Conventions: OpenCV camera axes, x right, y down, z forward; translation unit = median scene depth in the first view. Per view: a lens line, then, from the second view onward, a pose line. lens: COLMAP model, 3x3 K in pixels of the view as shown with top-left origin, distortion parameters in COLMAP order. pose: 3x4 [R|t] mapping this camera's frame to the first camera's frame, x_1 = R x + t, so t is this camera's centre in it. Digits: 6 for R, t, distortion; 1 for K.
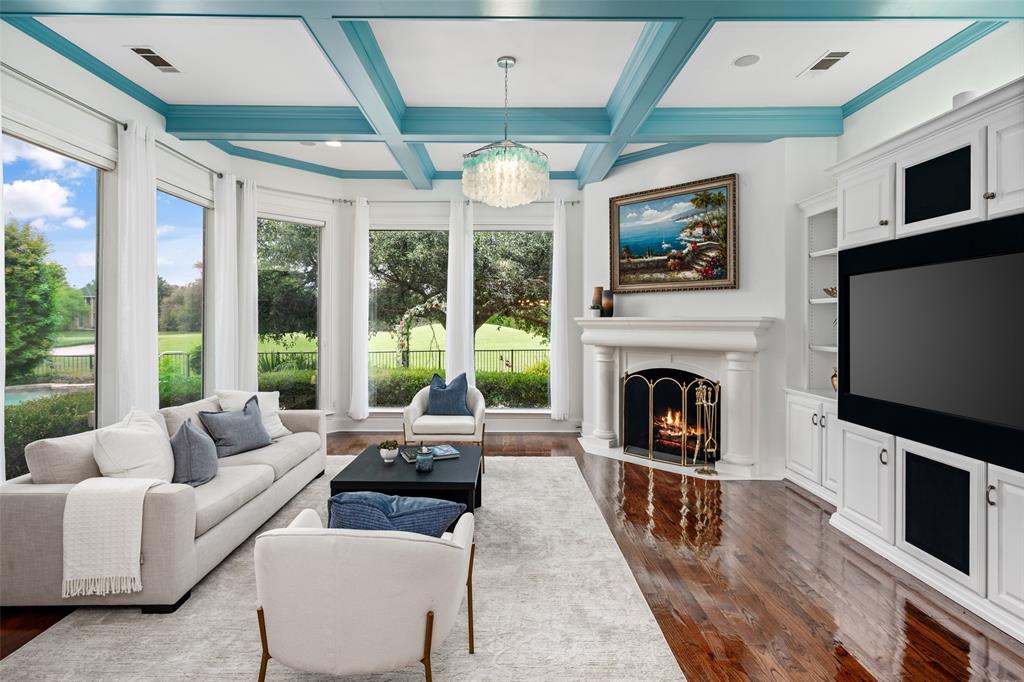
lens RADIAL K [[500.3, 0, 508.7], [0, 500.3, 315.9], [0, 0, 1]] dist [-0.000196, -0.000292]
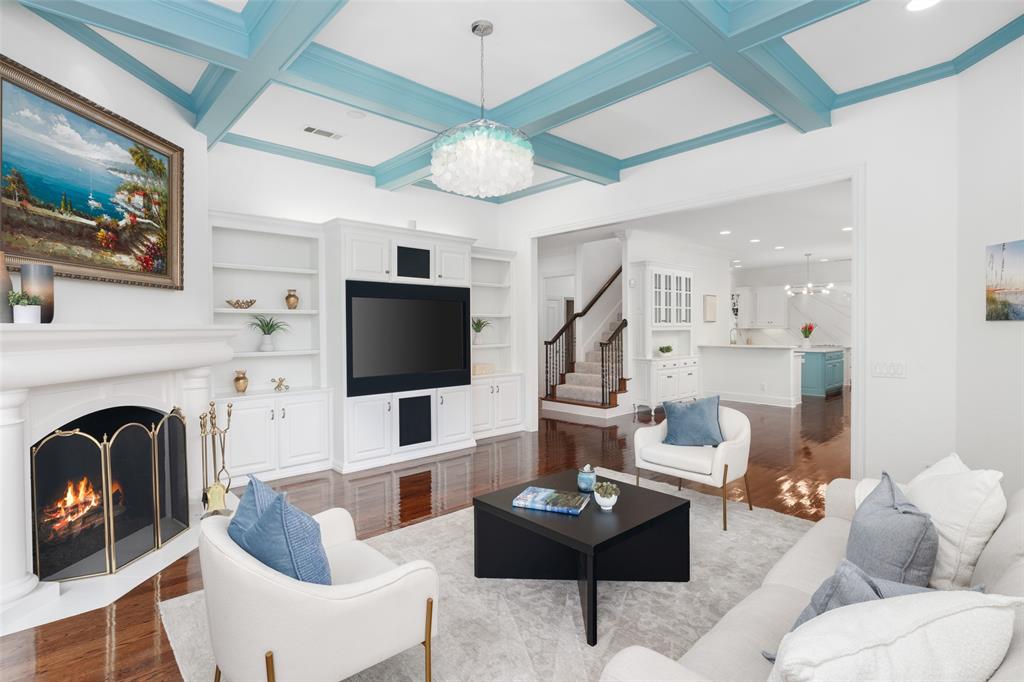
lens RADIAL K [[495.3, 0, 512.0], [0, 495.3, 341.0], [0, 0, 1]] dist [-0.000679, -0.000322]
pose [[-0.668984, -0.019149, 0.743030, -0.479254], [-0.004647, 0.999756, 0.021581, 0.007913], [-0.743262, 0.010985, -0.668910, 1.076598]]
